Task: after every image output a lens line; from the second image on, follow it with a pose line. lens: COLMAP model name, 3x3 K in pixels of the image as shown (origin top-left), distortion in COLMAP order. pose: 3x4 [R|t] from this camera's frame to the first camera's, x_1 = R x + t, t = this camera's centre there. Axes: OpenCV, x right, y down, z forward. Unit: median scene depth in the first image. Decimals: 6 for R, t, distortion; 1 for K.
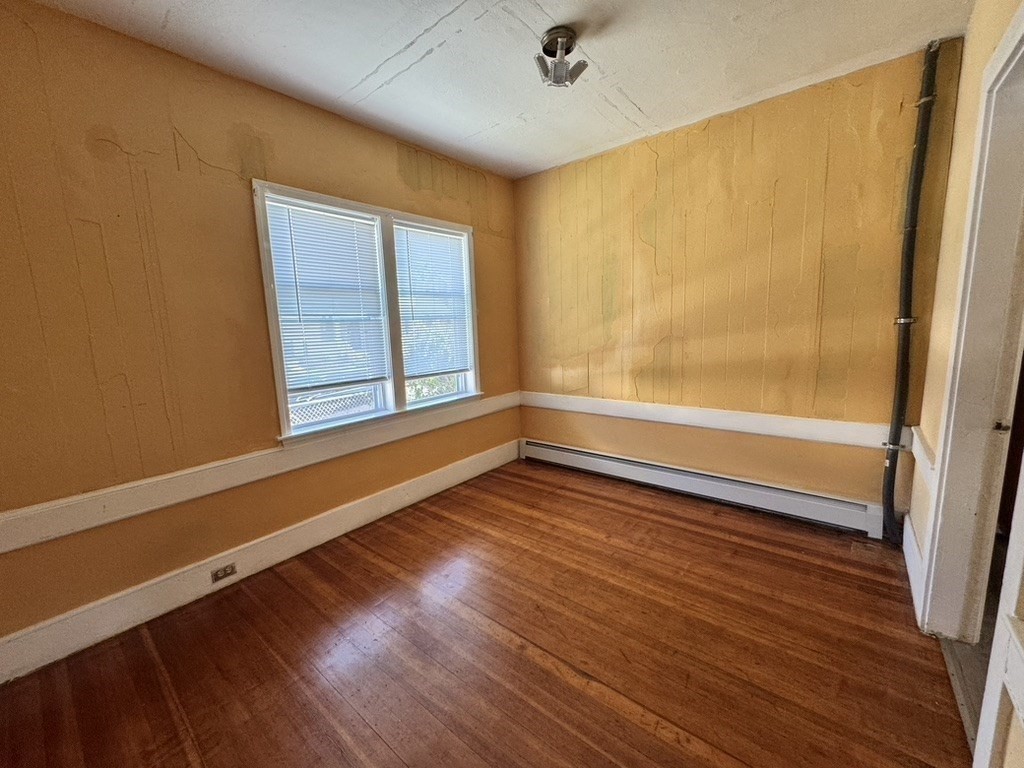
lens RADIAL K [[409.7, 0, 512.7], [0, 409.7, 382.2], [0, 0, 1]] dist [-0.003296, 0.000676]
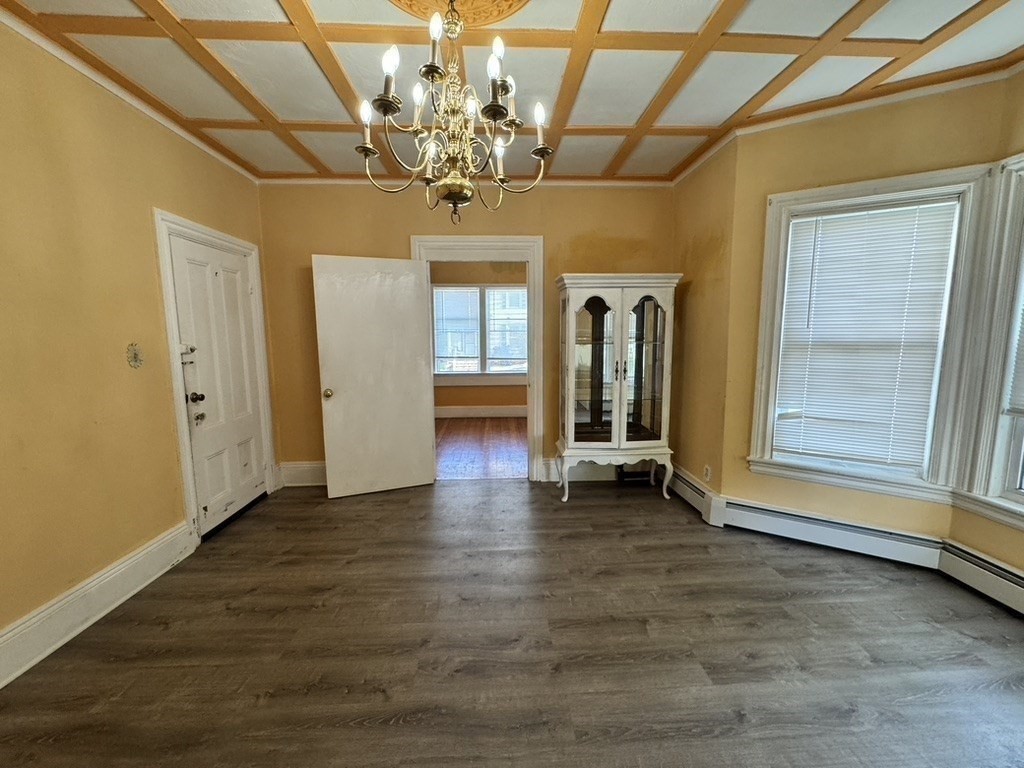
lens RADIAL K [[409.7, 0, 510.4], [0, 409.7, 385.4], [0, 0, 1]] dist [-0.003296, 0.000676]
pose [[0.670836, 0.123382, -0.731270, 1.555473], [-0.123119, 0.990908, 0.054244, -0.002447], [0.731314, 0.053644, 0.679928, -0.421320]]
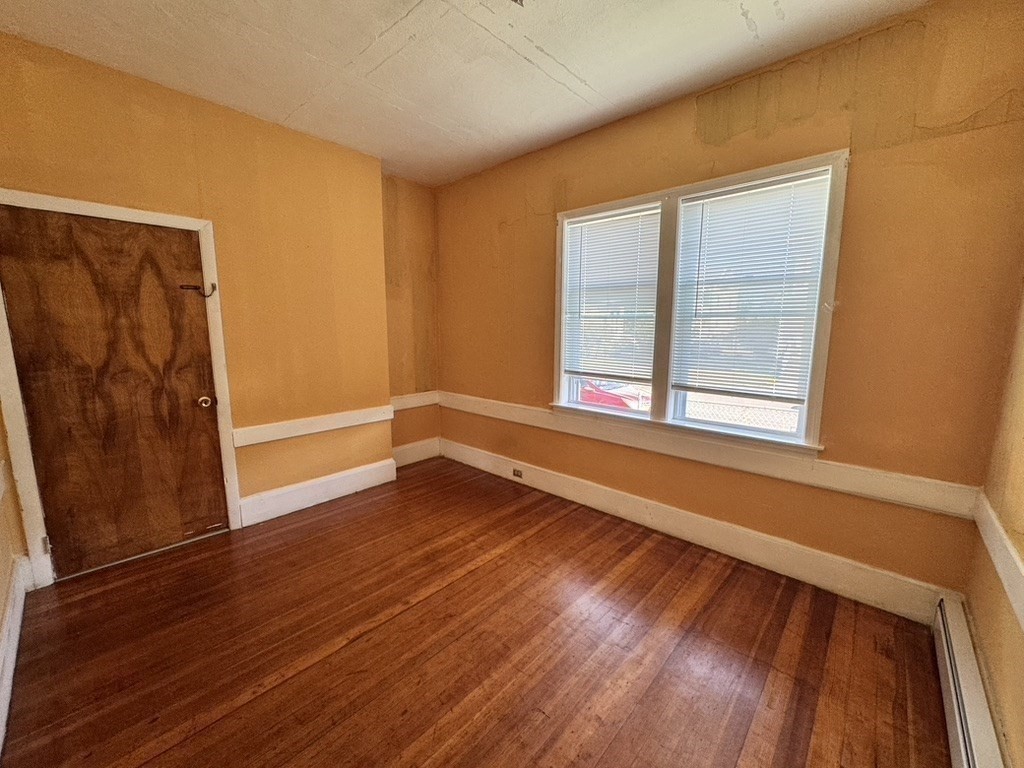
lens RADIAL K [[409.7, 0, 510.2], [0, 409.7, 382.5], [0, 0, 1]] dist [-0.003296, 0.000676]
pose [[-0.062426, 0.172981, -0.982945, 0.636959], [-0.143012, 0.973152, 0.180341, -0.131796], [0.987750, 0.151831, -0.036012, 0.756919]]
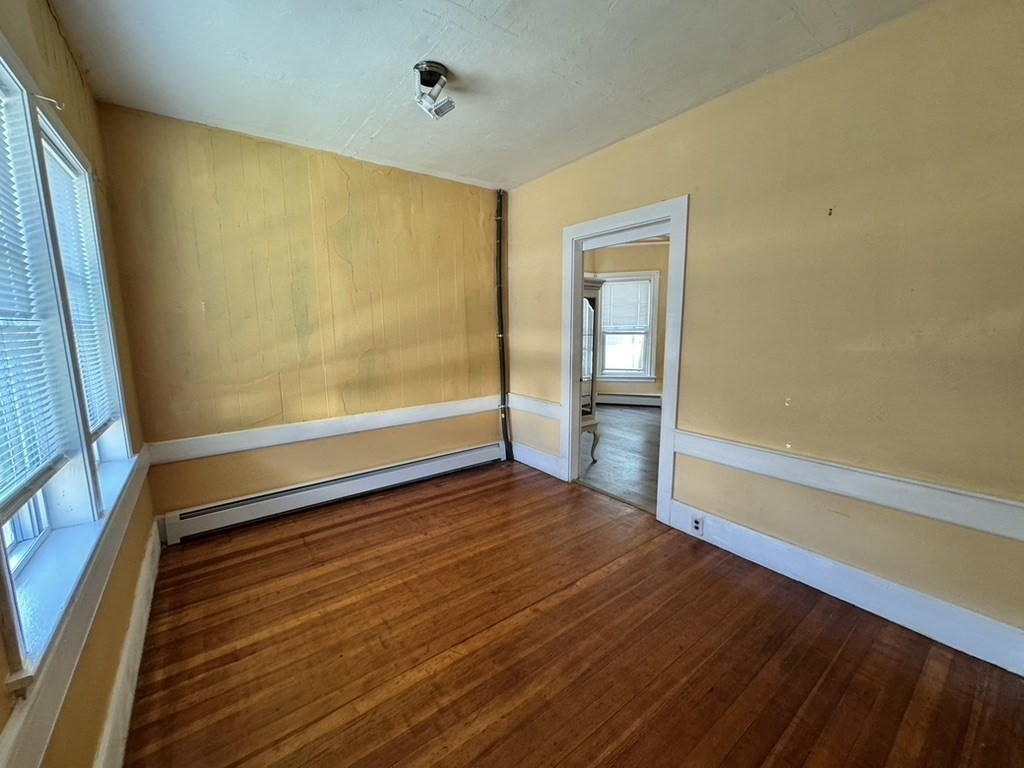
lens RADIAL K [[409.7, 0, 509.8], [0, 409.7, 382.4], [0, 0, 1]] dist [-0.003296, 0.000676]
pose [[0.239296, -0.103321, 0.965434, -0.647270], [0.138720, 0.987760, 0.071327, -0.056461], [-0.960986, 0.116857, 0.250700, 0.427804]]
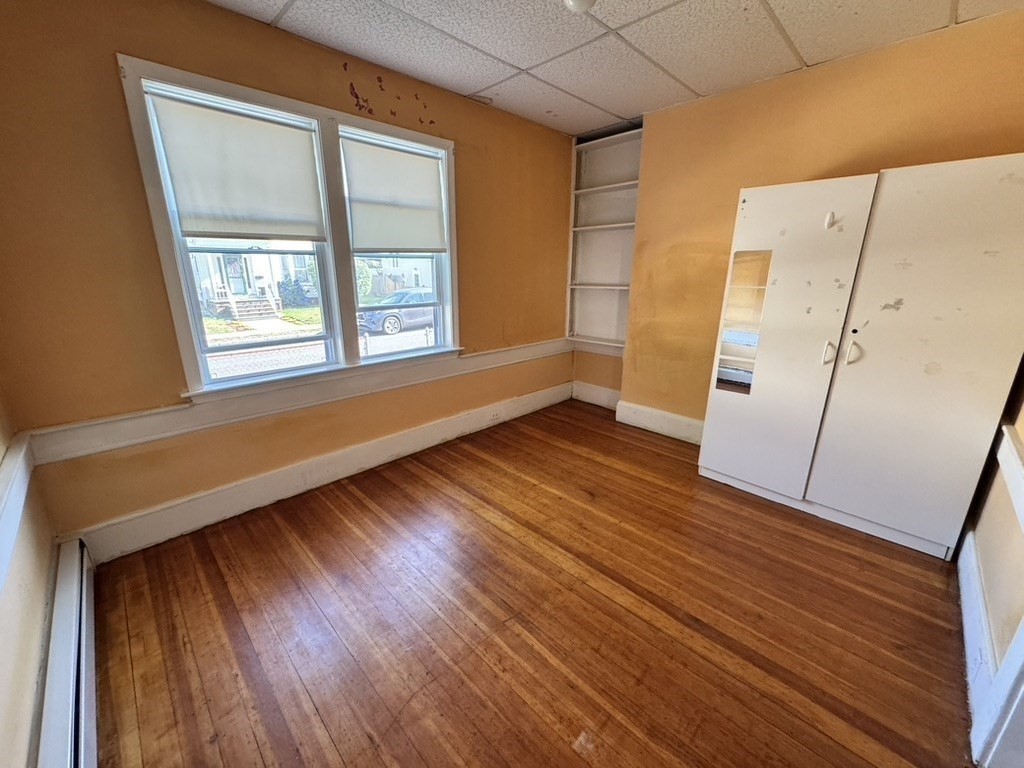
lens RADIAL K [[409.7, 0, 506.0], [0, 409.7, 387.6], [0, 0, 1]] dist [-0.003296, 0.000676]
pose [[0.994103, 0.065252, -0.086612, 0.136430], [-0.052528, 0.988499, 0.141812, -0.026689], [0.094869, -0.136426, 0.986097, 0.191814]]
